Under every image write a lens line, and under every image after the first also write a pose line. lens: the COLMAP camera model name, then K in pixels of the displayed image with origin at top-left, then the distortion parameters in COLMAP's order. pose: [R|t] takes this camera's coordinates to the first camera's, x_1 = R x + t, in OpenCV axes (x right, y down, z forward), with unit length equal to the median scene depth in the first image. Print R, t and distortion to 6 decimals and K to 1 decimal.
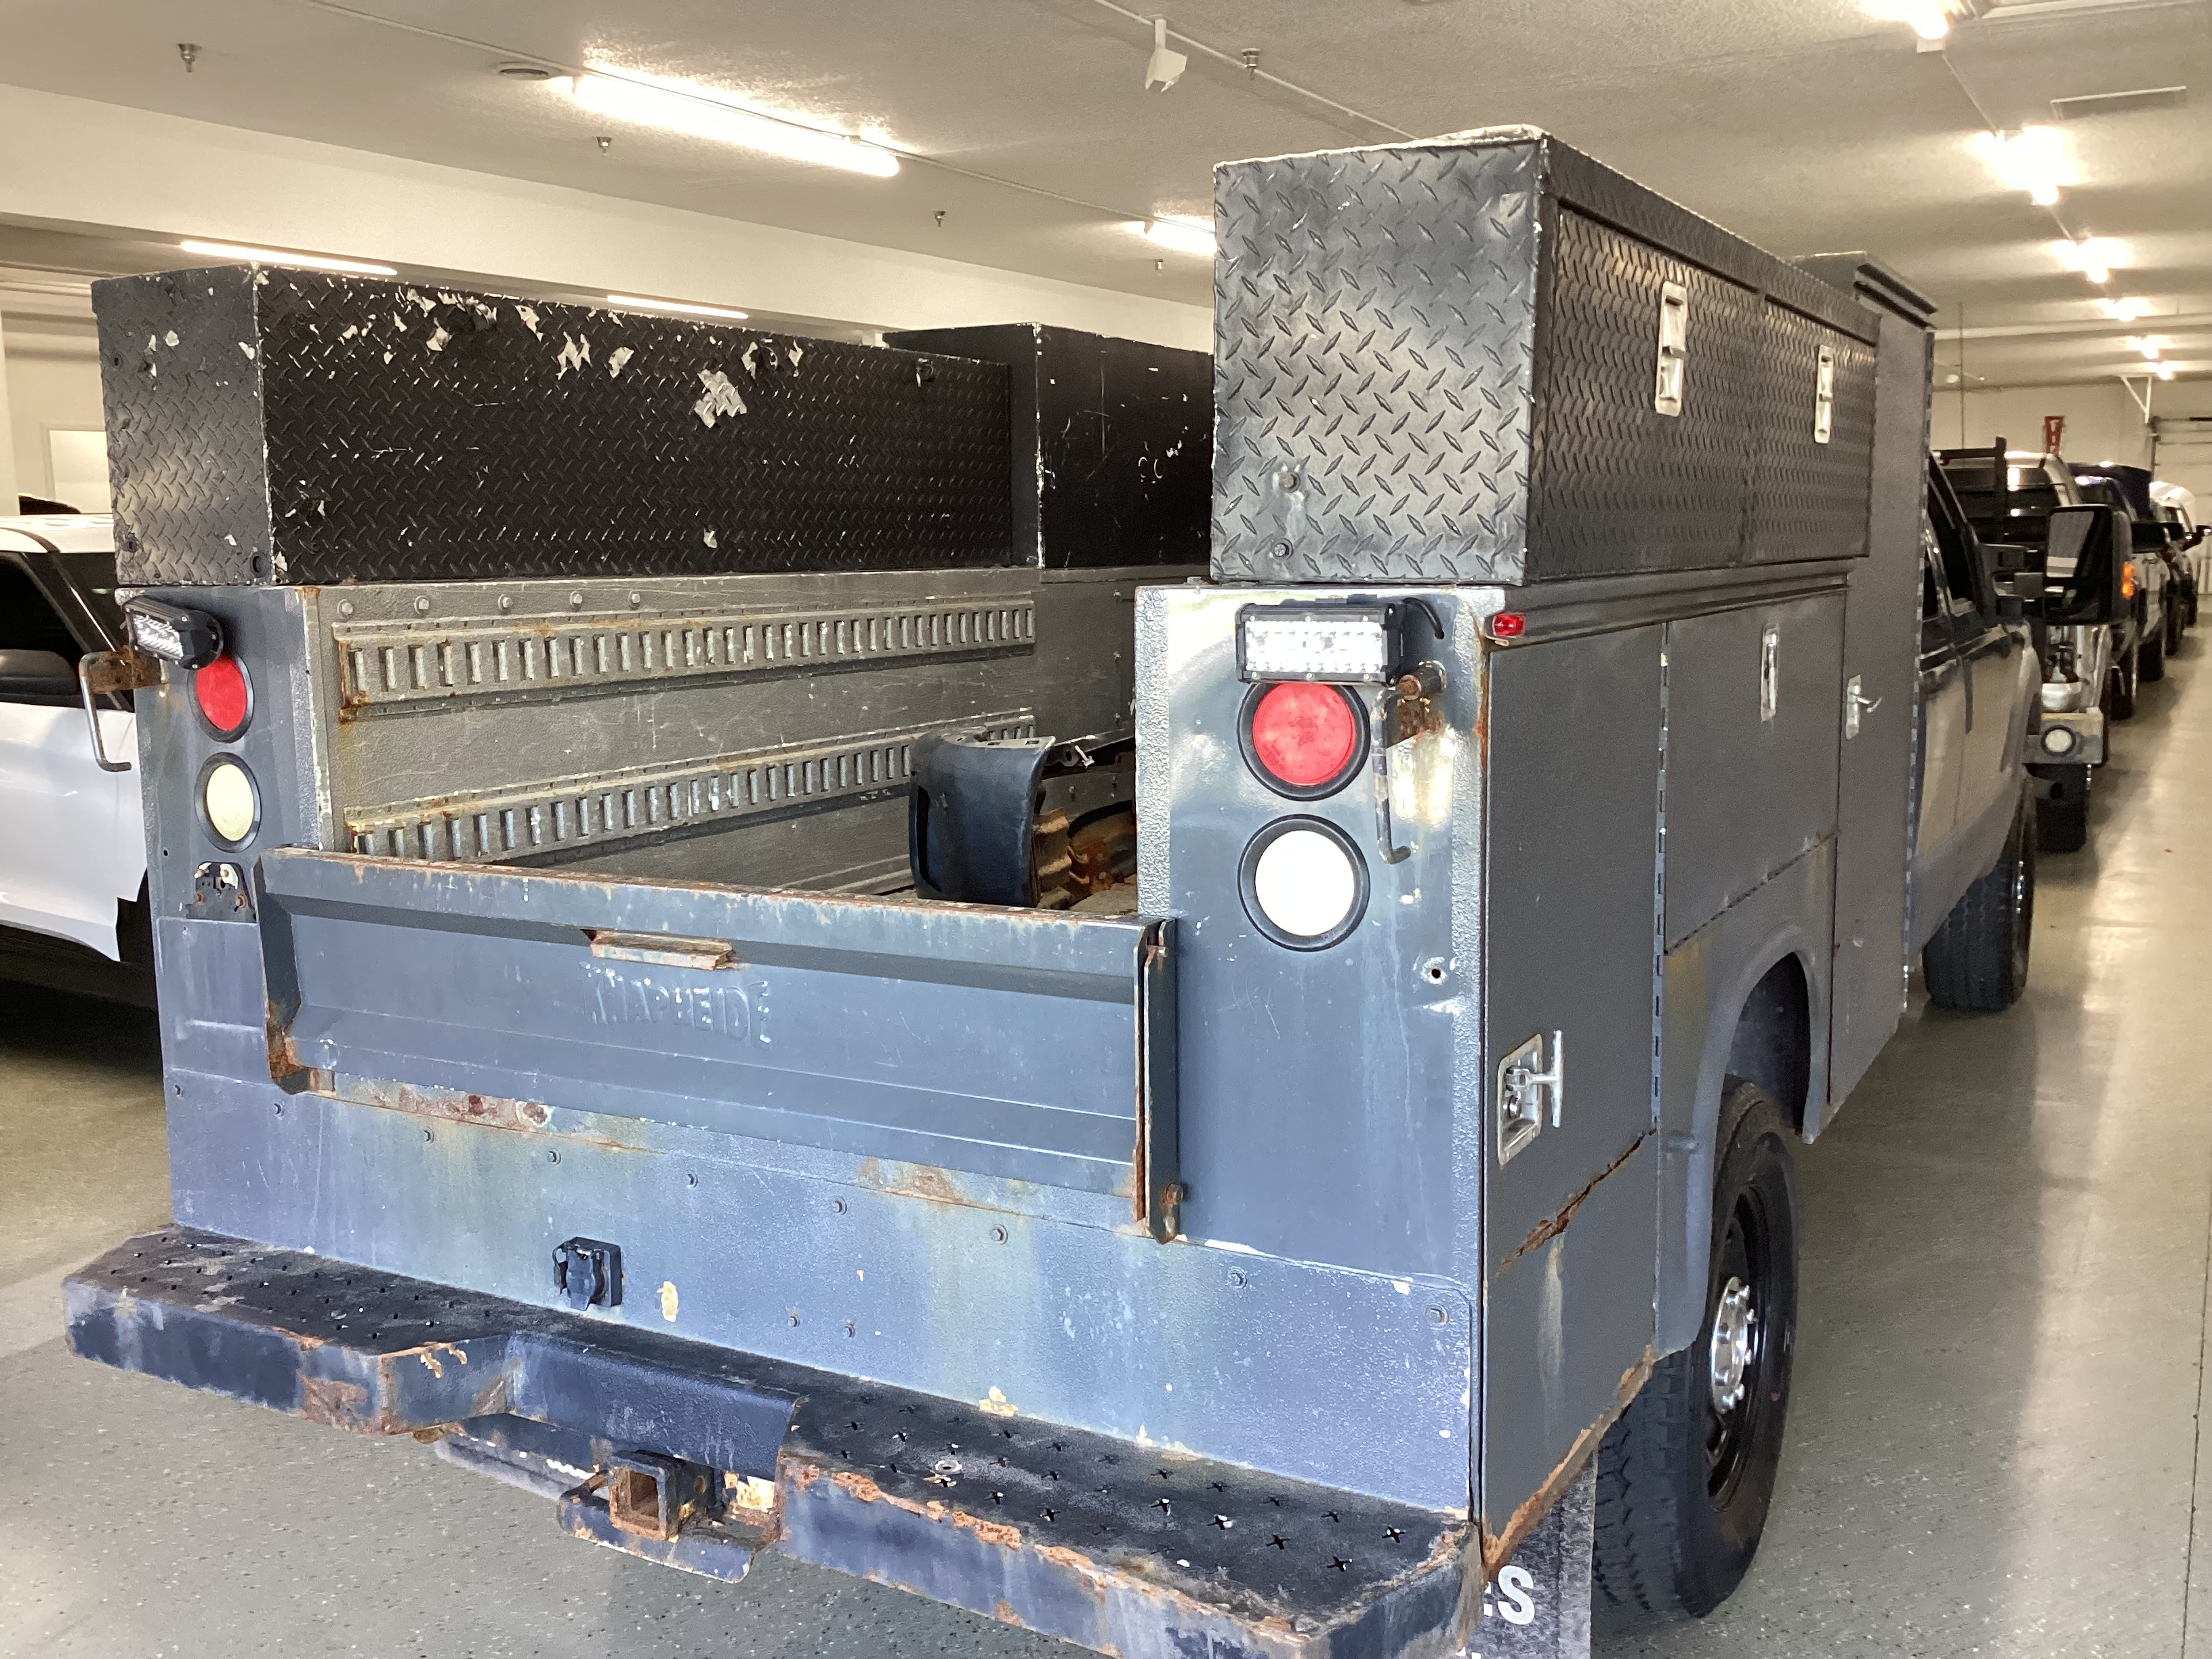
lens RADIAL K [[2045.1, 0, 1106.0], [0, 2045.1, 829.5], [0, 0, 1]] dist [0.089921, -0.251401]
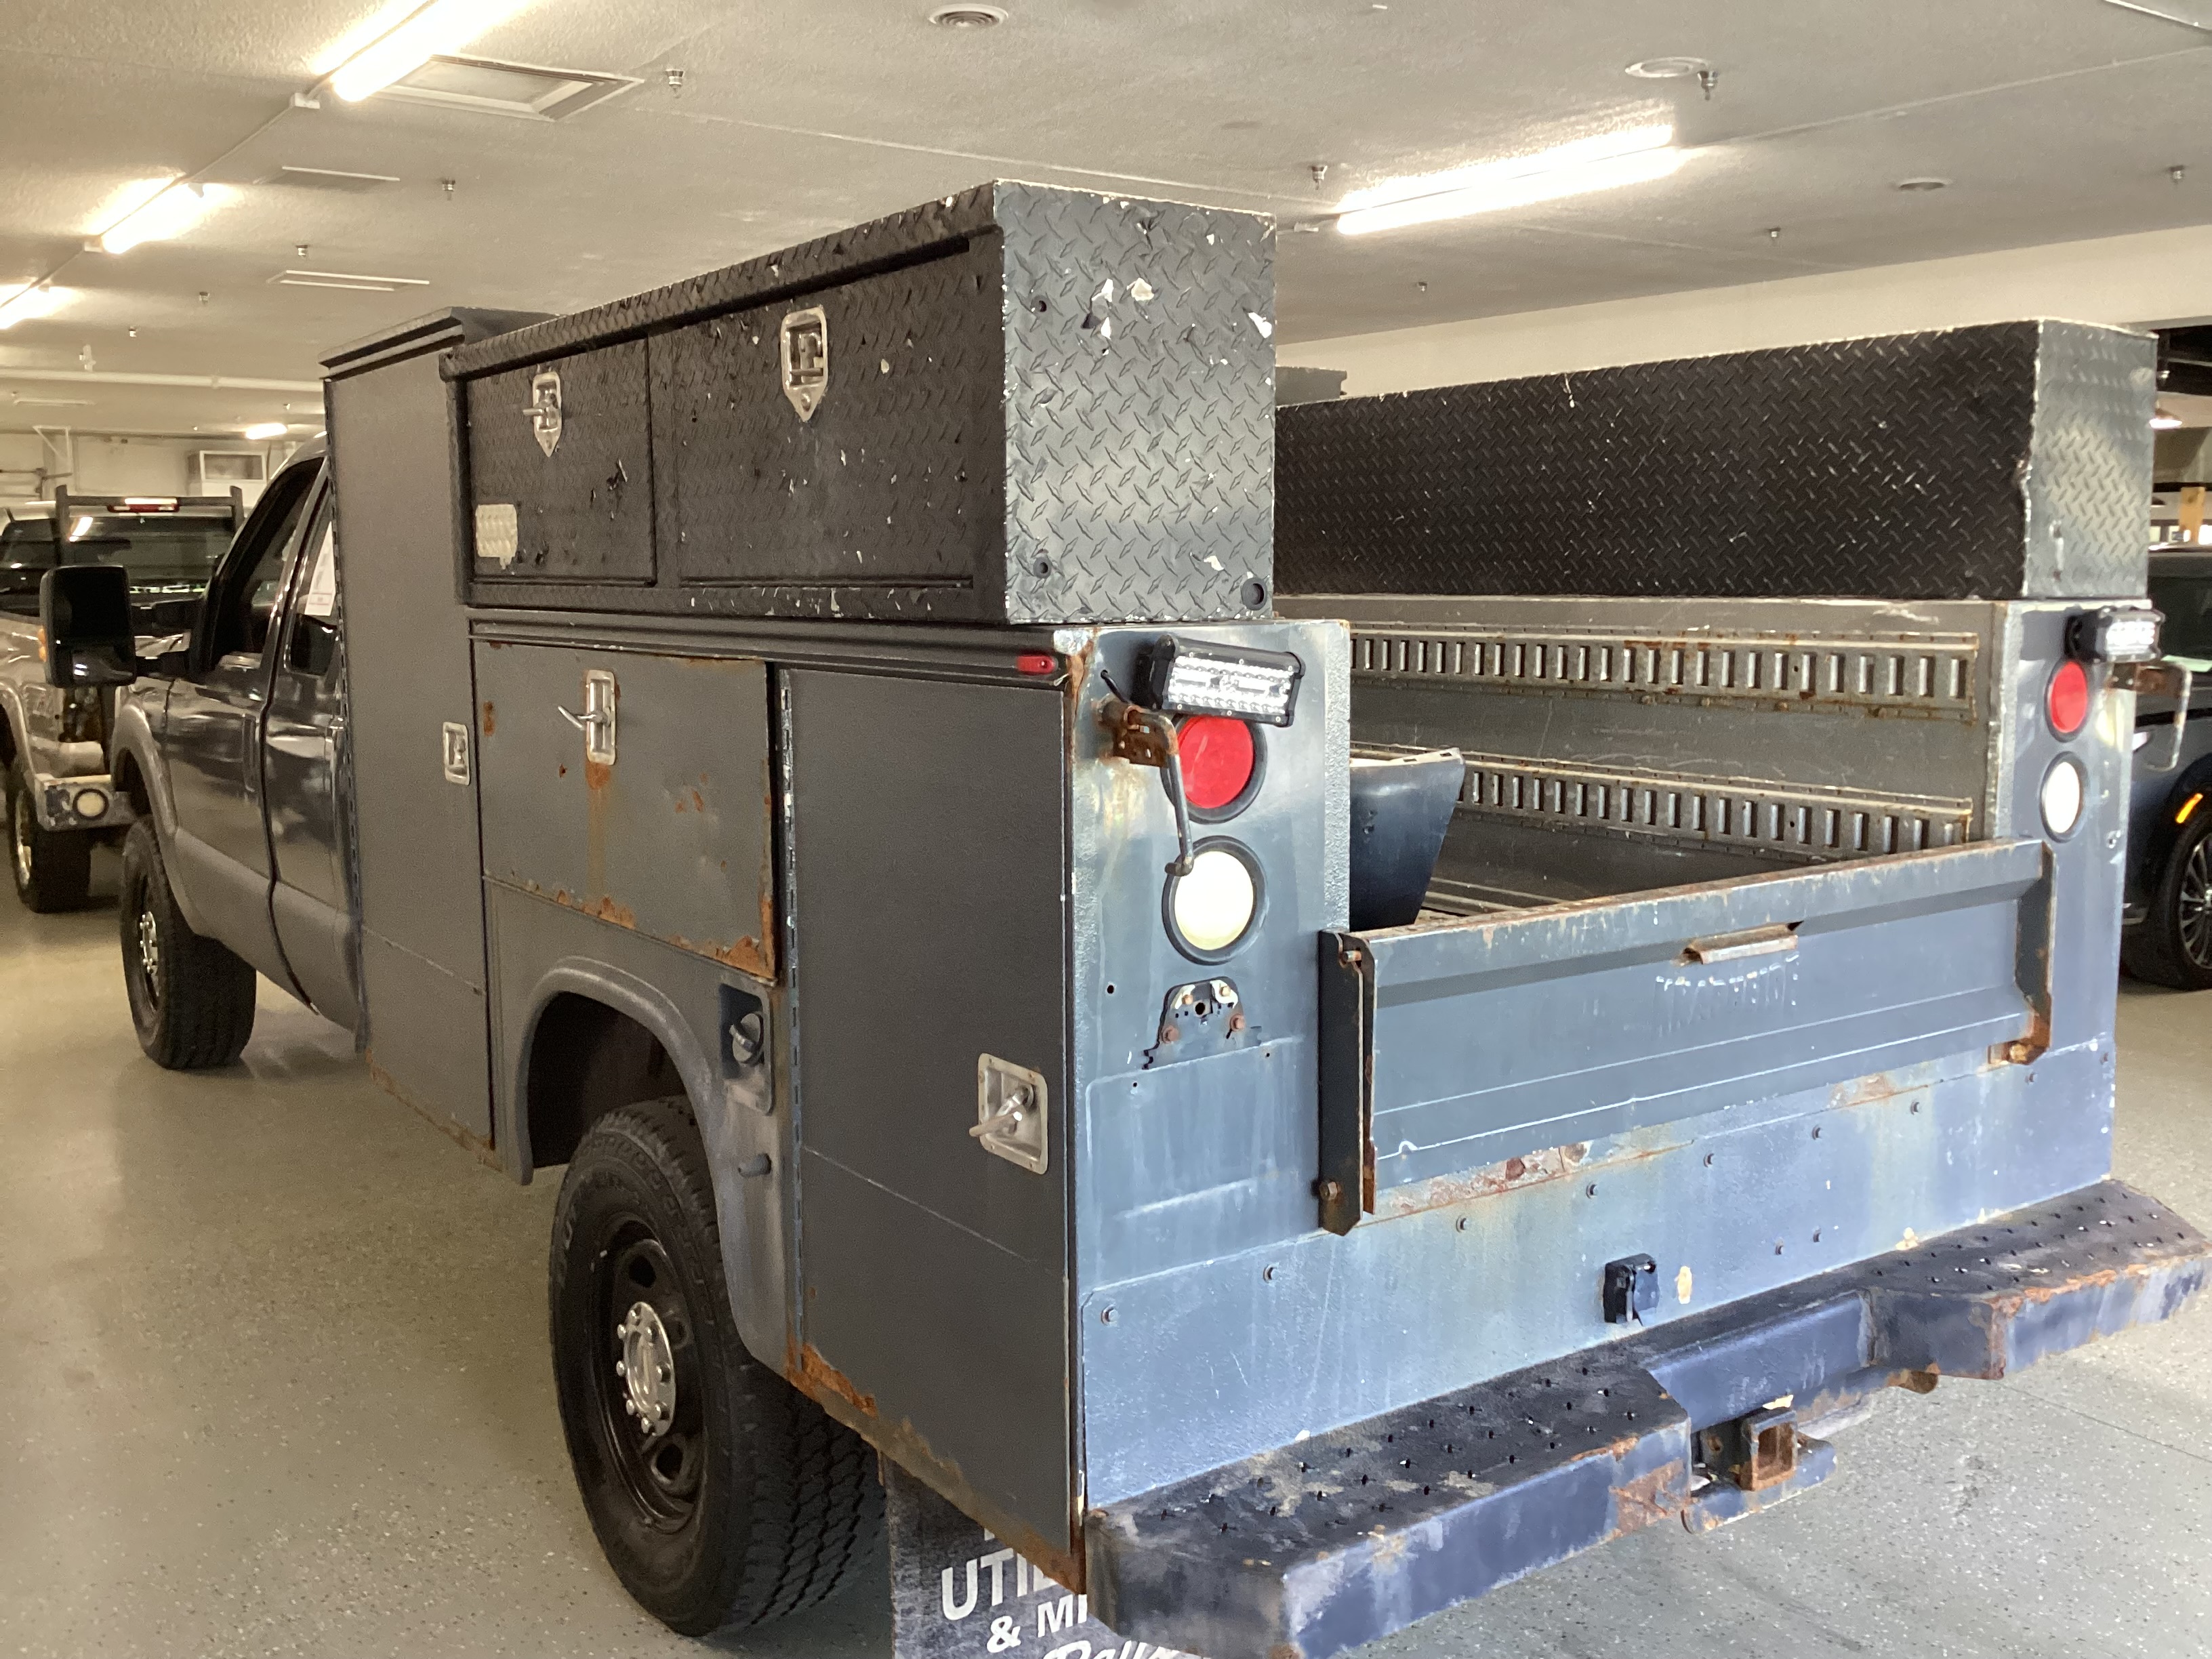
lens RADIAL K [[1995.7, 0, 1106.0], [0, 1995.7, 829.5], [0, 0, 1]] dist [0.084381, -0.240696]
pose [[0.442207, -0.100803, 0.891231, -1.219715], [0.129323, 0.990447, 0.047859, -0.088844], [-0.887541, 0.094093, 0.451019, 0.762689]]
